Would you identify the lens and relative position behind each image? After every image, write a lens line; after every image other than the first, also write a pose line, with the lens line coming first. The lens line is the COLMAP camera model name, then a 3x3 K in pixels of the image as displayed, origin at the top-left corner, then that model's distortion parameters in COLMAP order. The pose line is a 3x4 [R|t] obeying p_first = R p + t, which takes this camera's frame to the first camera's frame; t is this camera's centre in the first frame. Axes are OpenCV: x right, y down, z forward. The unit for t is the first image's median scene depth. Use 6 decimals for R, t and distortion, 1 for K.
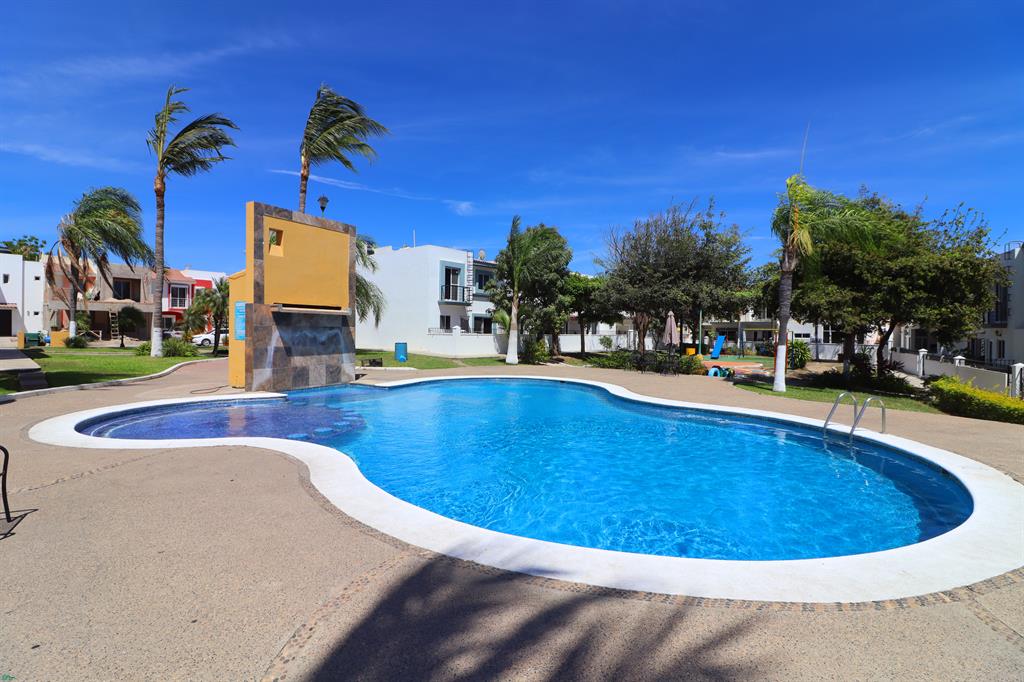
lens RADIAL K [[483.5, 0, 516.2], [0, 483.5, 338.9], [0, 0, 1]] dist [-0.008525, -0.007858]
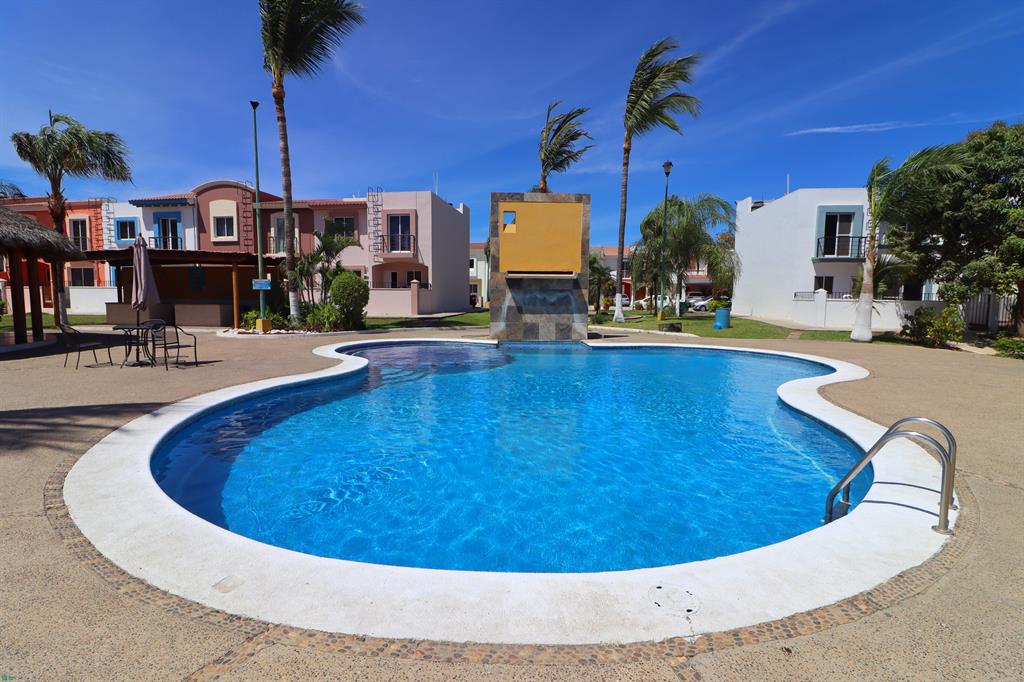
lens RADIAL K [[483.5, 0, 501.1], [0, 483.5, 342.8], [0, 0, 1]] dist [-0.008525, -0.007858]
pose [[0.521839, 0.075935, -0.849658, 0.354241], [-0.015464, 0.996709, 0.079579, 0.007863], [0.852904, -0.028388, 0.521295, 0.196565]]
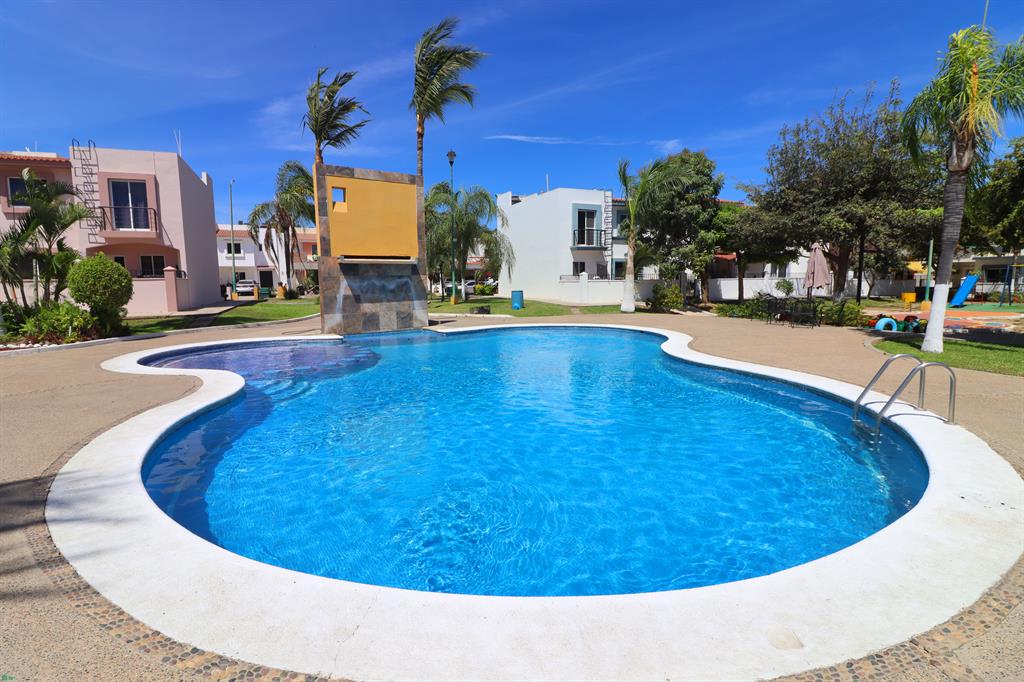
lens RADIAL K [[483.5, 0, 507.8], [0, 483.5, 340.6], [0, 0, 1]] dist [-0.008525, -0.007858]
pose [[0.900235, 0.028831, -0.434449, 0.206159], [0.017860, 0.994520, 0.103005, 0.008481], [0.435038, -0.100488, 0.894787, 0.091480]]
